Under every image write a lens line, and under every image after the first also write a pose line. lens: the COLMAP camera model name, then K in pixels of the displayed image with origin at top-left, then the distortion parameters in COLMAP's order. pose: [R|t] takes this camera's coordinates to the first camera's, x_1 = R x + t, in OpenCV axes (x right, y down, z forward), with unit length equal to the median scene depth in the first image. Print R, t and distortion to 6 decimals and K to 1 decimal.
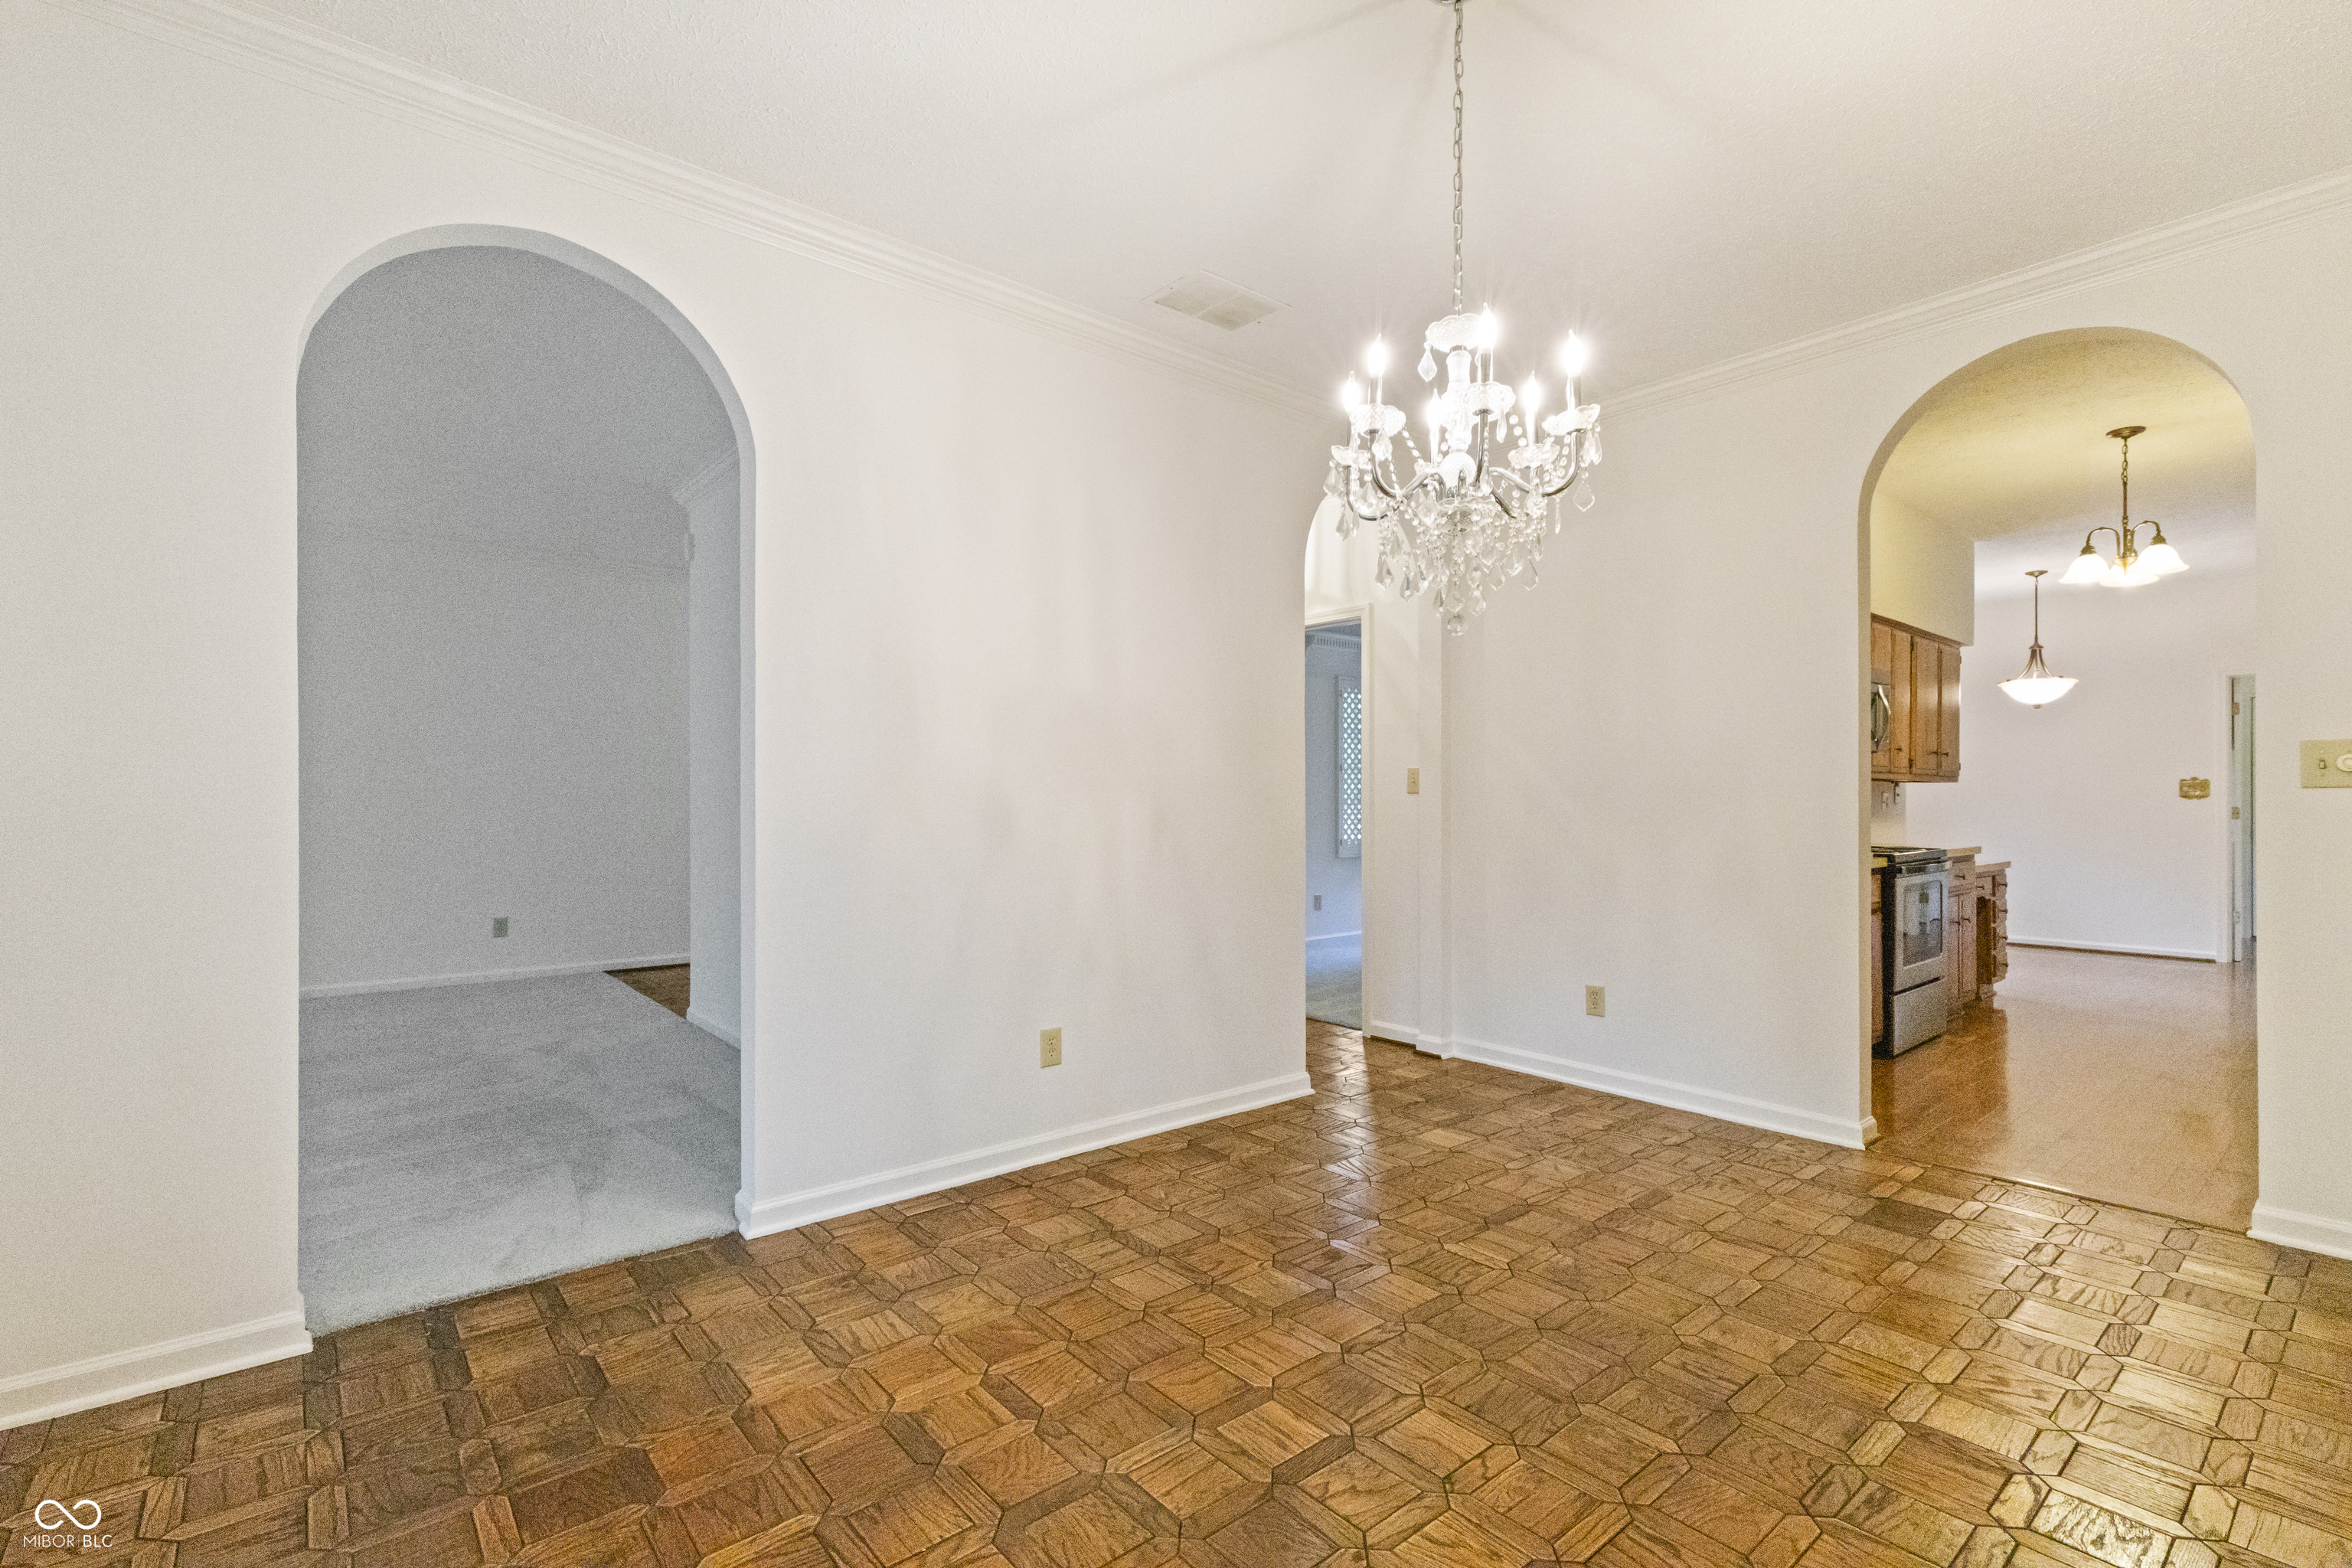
lens RADIAL K [[1063.1, 0, 1176.6], [0, 1063.1, 792.6], [0, 0, 1]] dist [0.006231, -0.000915]
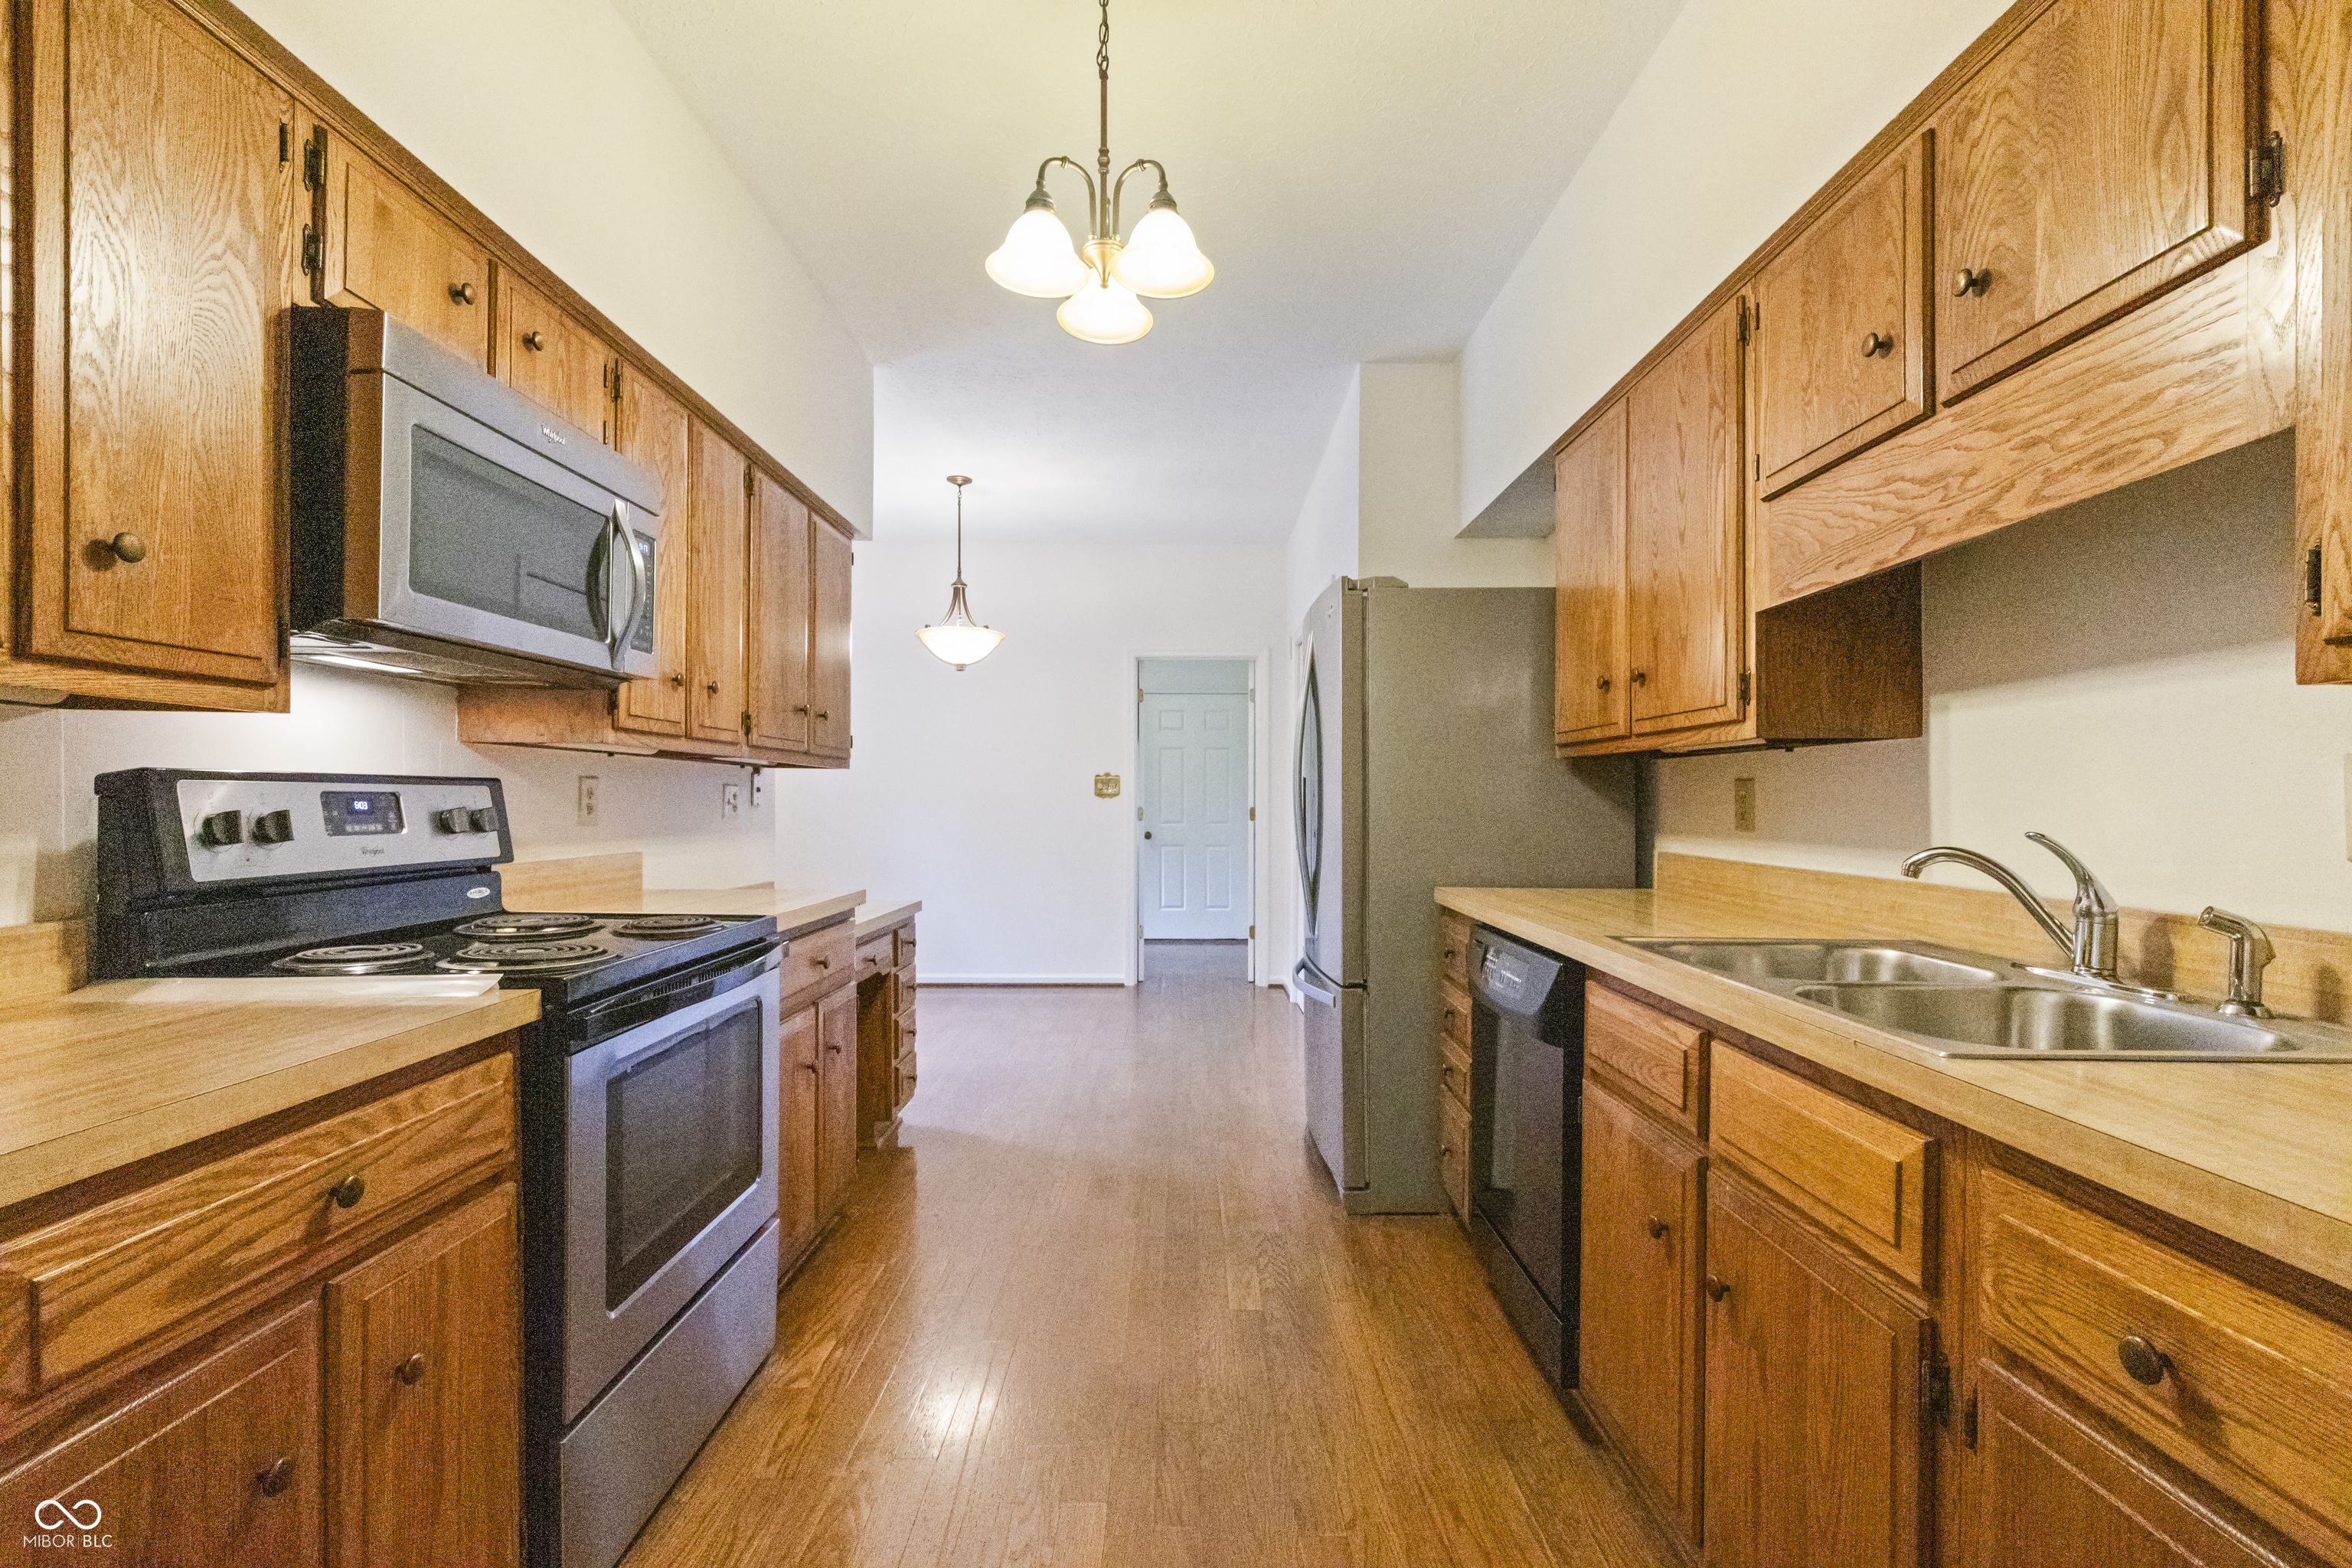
lens RADIAL K [[1063.1, 0, 1211.3], [0, 1063.1, 802.9], [0, 0, 1]] dist [0.006231, -0.000915]
pose [[0.620391, -0.004497, 0.784280, 0.399906], [-0.002640, 0.999966, 0.007823, 0.003723], [-0.784288, -0.006924, 0.620358, 0.484104]]
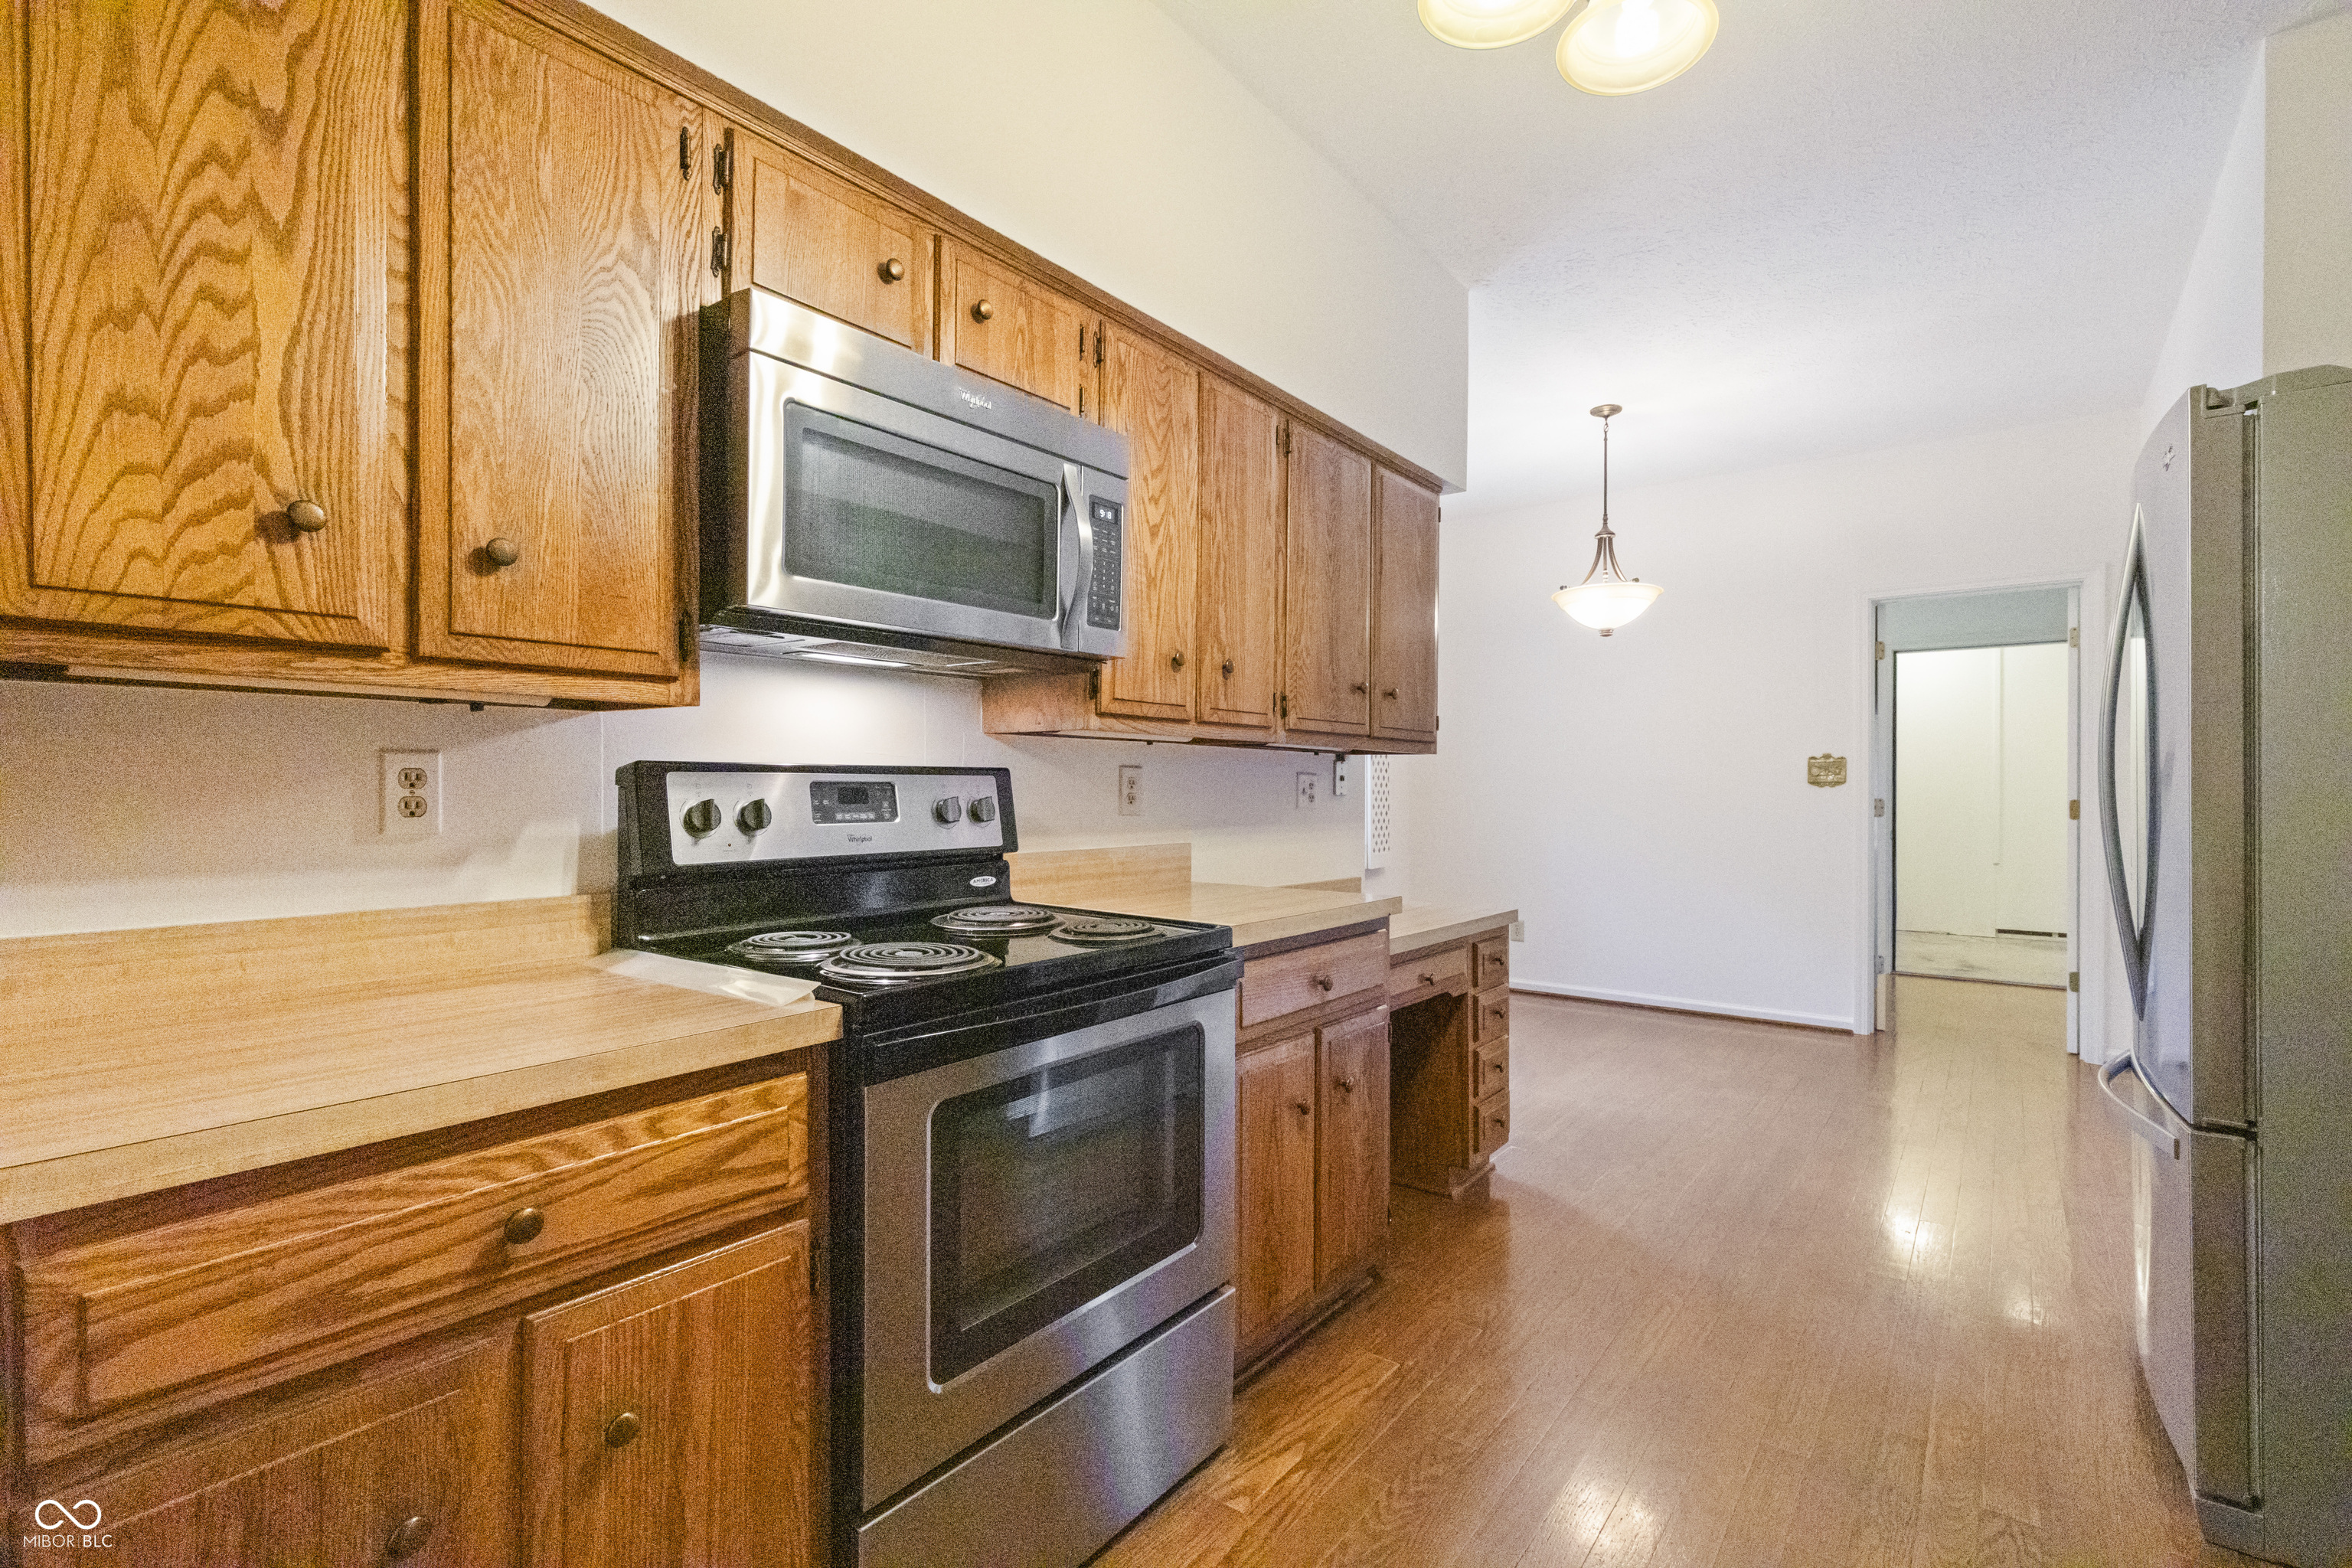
lens RADIAL K [[1063.1, 0, 1187.4], [0, 1063.1, 790.1], [0, 0, 1]] dist [0.006231, -0.000915]
pose [[0.976605, -0.002605, 0.215026, 0.506849], [0.001268, 0.999979, 0.006354, 0.004024], [-0.215038, -0.005933, 0.976588, 0.526927]]
